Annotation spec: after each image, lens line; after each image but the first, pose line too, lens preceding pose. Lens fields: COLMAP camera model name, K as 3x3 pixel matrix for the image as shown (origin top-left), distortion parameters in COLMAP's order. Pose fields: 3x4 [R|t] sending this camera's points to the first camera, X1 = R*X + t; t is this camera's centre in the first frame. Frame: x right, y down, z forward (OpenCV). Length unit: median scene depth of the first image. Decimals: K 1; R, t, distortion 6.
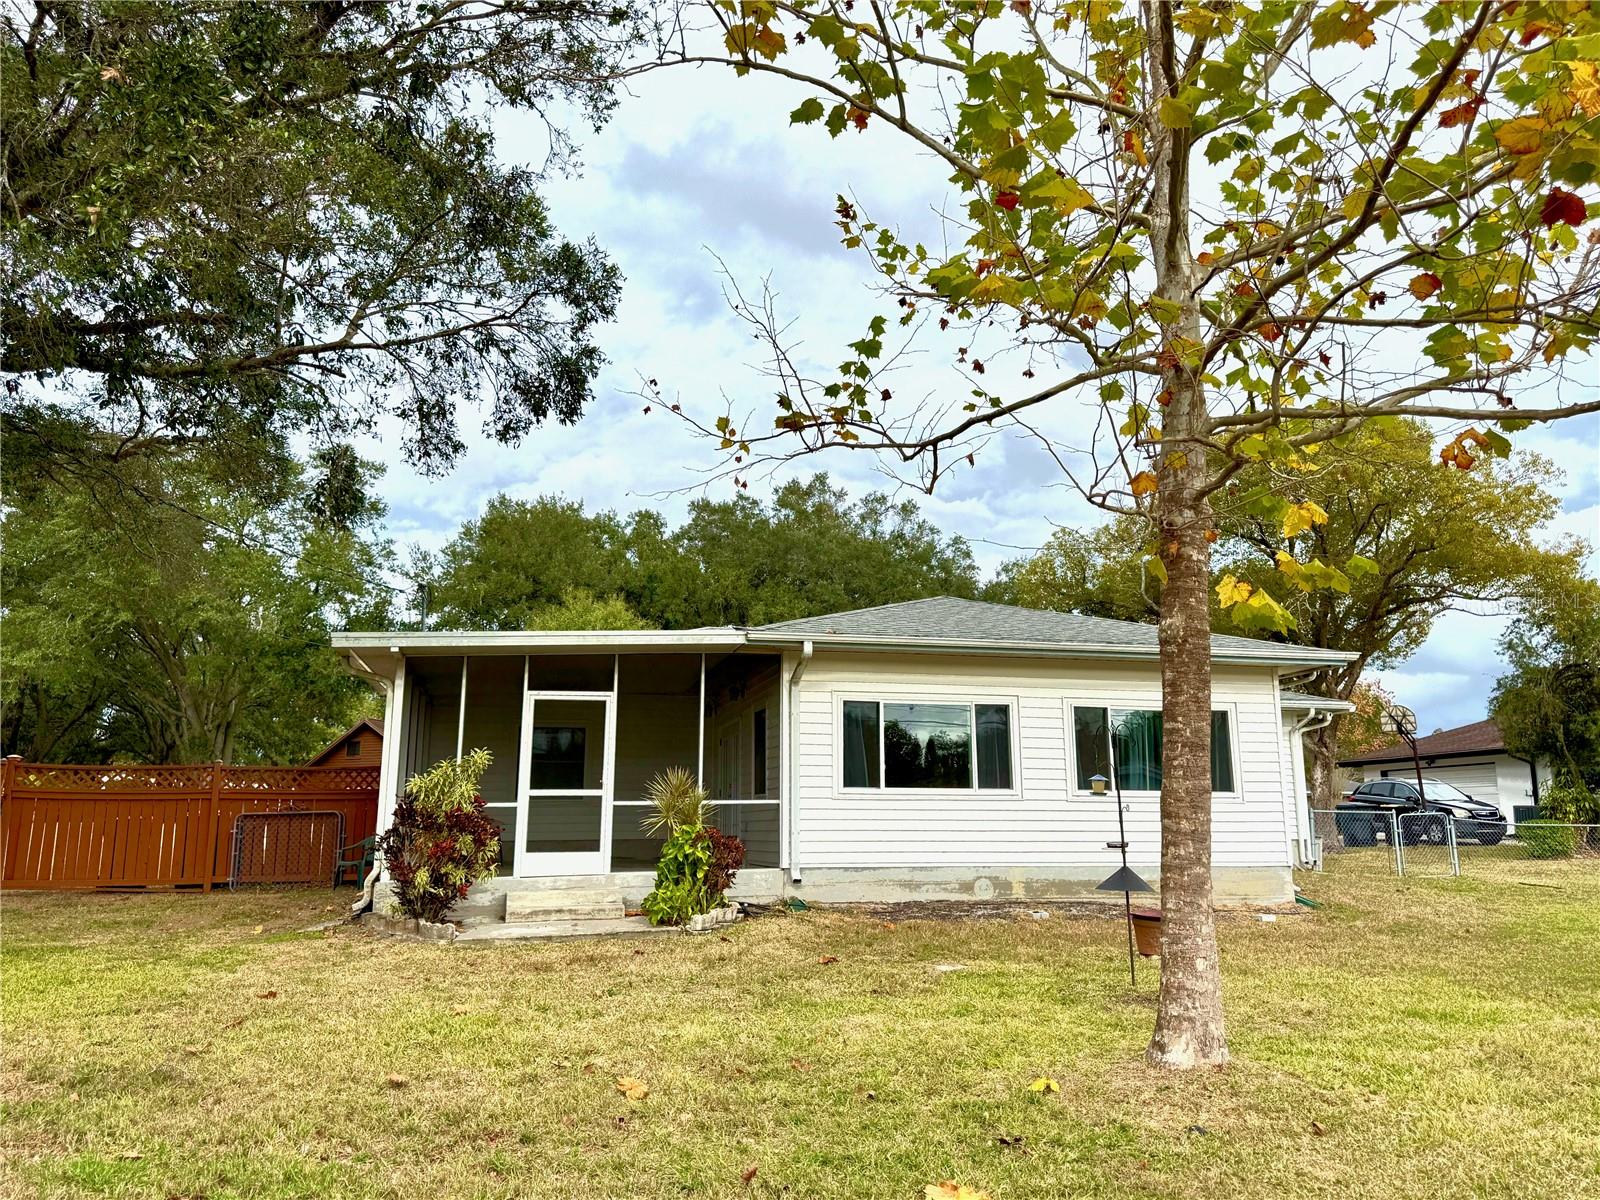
lens RADIAL K [[1203.7, 0, 805.5], [0, 1203.7, 580.0], [0, 0, 1]] dist [0.096408, -0.165735]
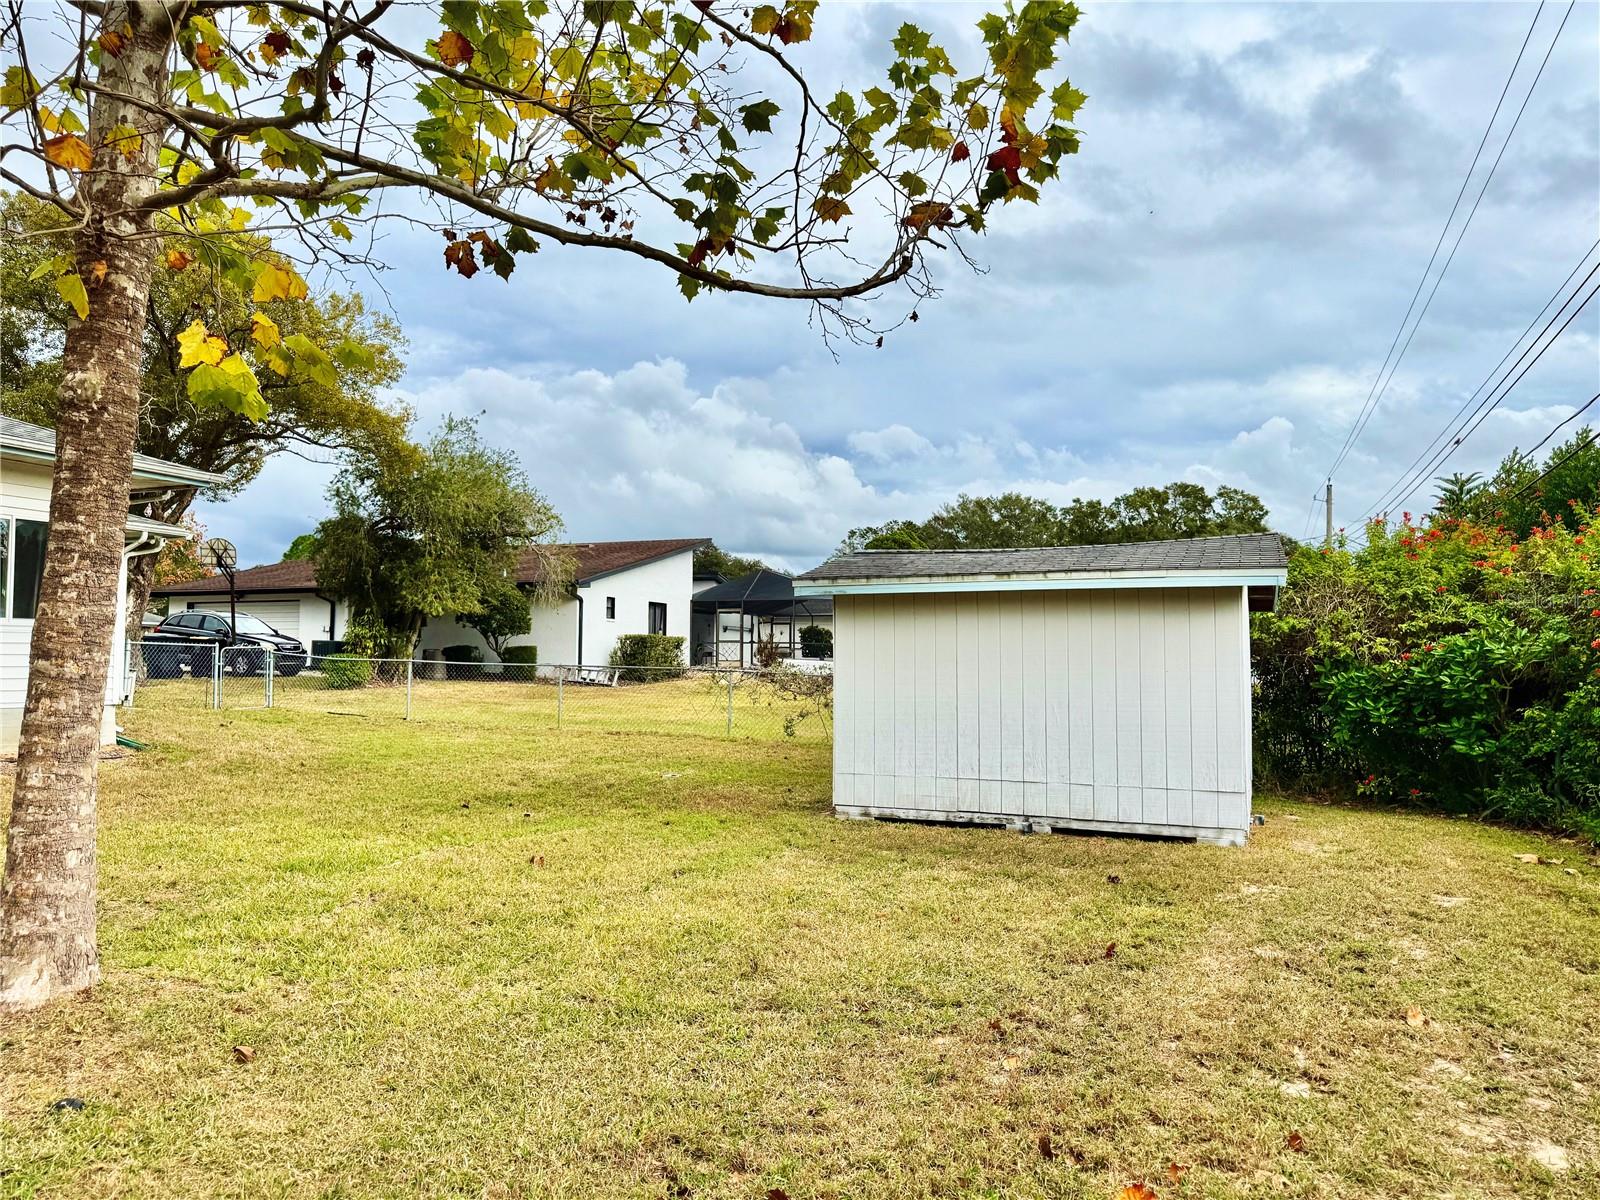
lens RADIAL K [[1132.4, 0, 809.9], [0, 1132.4, 602.4], [0, 0, 1]] dist [-0.001186, -0.003276]
pose [[0.568261, 0.048229, 0.821434, 0.008503], [-0.172418, 0.983099, 0.061556, 0.024673], [-0.804581, -0.176610, 0.566972, 0.143179]]
